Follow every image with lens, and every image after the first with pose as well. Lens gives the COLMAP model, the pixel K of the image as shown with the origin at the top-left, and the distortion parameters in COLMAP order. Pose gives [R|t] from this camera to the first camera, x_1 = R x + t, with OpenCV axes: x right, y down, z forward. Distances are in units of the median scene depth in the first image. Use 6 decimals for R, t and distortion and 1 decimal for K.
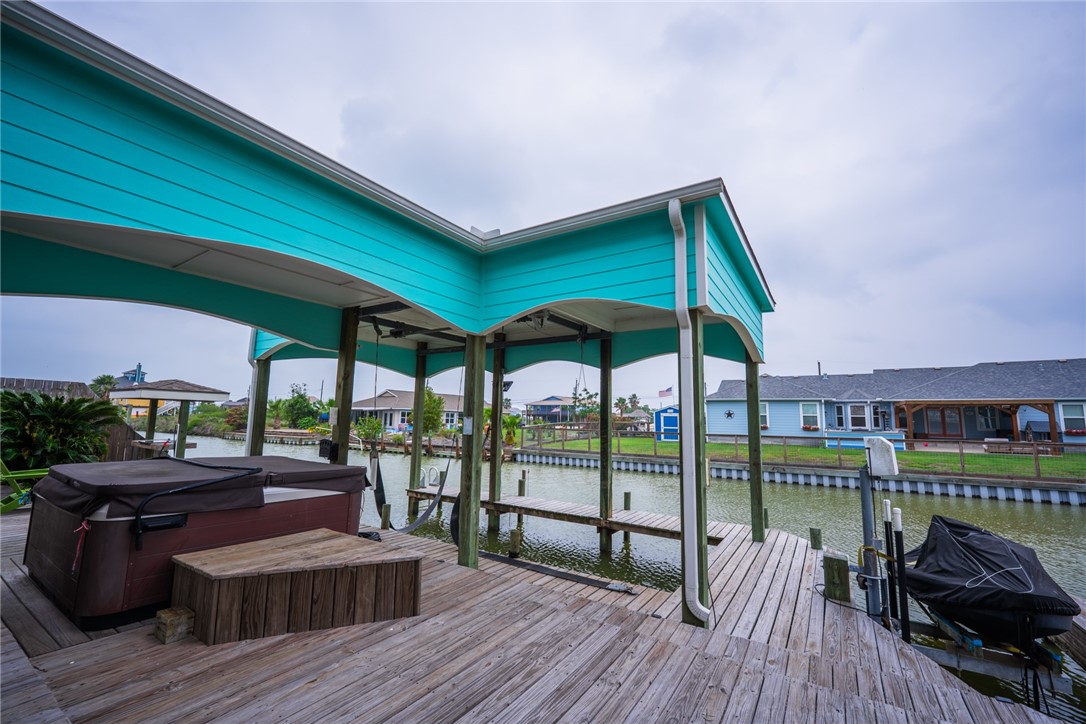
lens RADIAL K [[444.1, 0, 536.3], [0, 444.1, 361.6], [0, 0, 1]] dist [-0.006418, -0.000679]
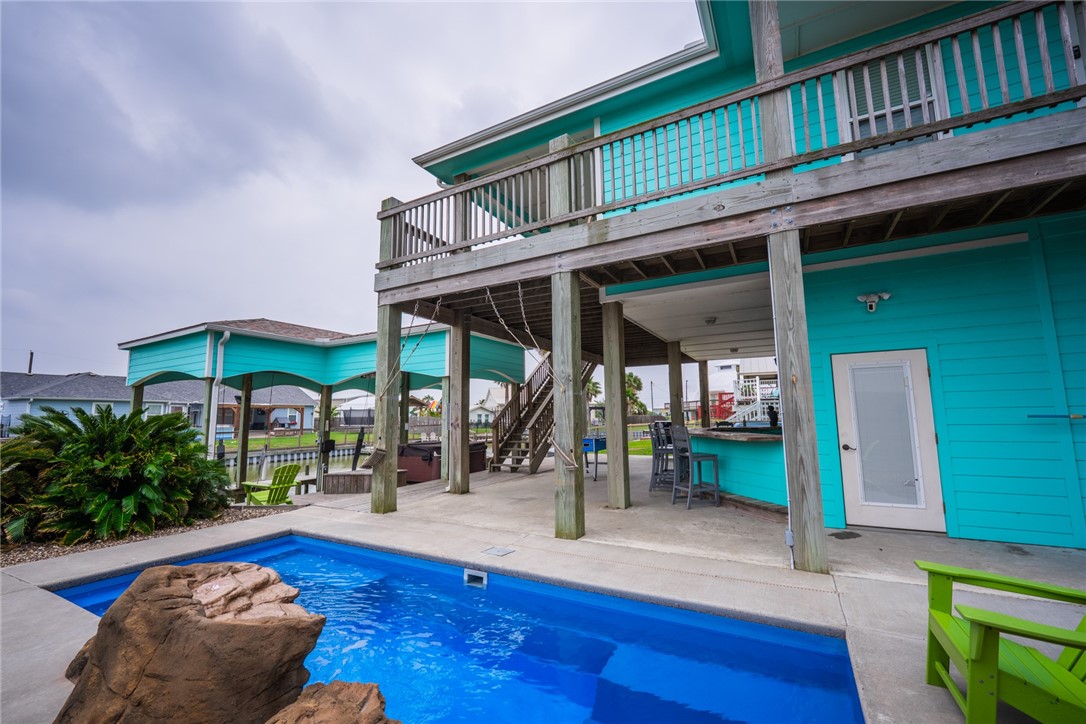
lens RADIAL K [[444.1, 0, 536.3], [0, 444.1, 361.6], [0, 0, 1]] dist [-0.006418, -0.000679]
pose [[-0.059390, 0.104255, 0.992776, -0.659063], [-0.119145, 0.986682, -0.110743, -0.007694], [-0.991099, -0.124861, -0.046178, 0.100167]]
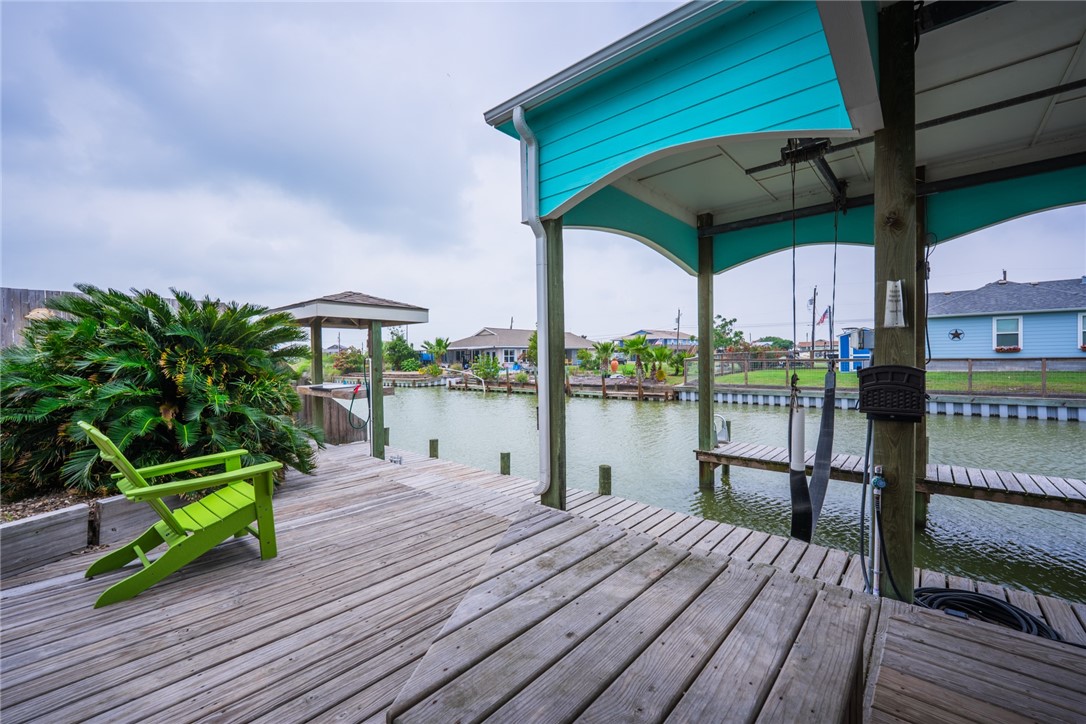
lens RADIAL K [[444.1, 0, 536.3], [0, 444.1, 361.6], [0, 0, 1]] dist [-0.006418, -0.000679]
pose [[0.989242, -0.031641, -0.142824, -0.208813], [0.050951, 0.989719, 0.133640, 0.031674], [0.137128, -0.139479, 0.980684, 0.177478]]
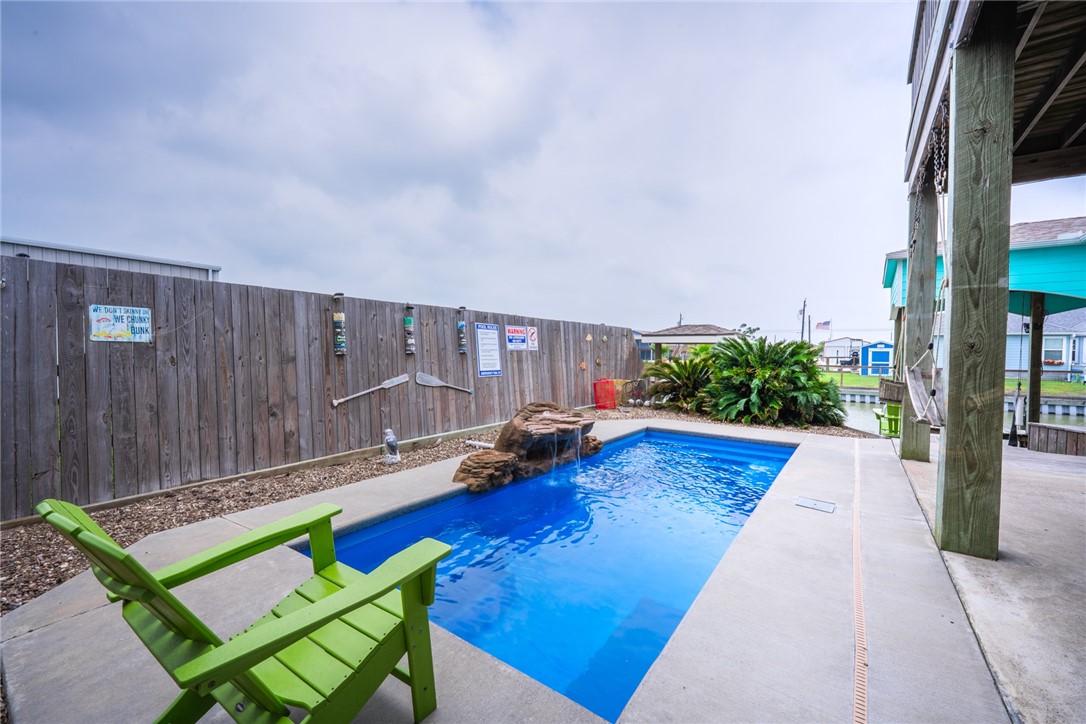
lens RADIAL K [[444.1, 0, 536.3], [0, 444.1, 361.6], [0, 0, 1]] dist [-0.006418, -0.000679]
pose [[0.998709, -0.006356, -0.050392, -0.547930], [0.013780, 0.988832, 0.148395, -0.017422], [0.048886, -0.148898, 0.987643, -0.045676]]
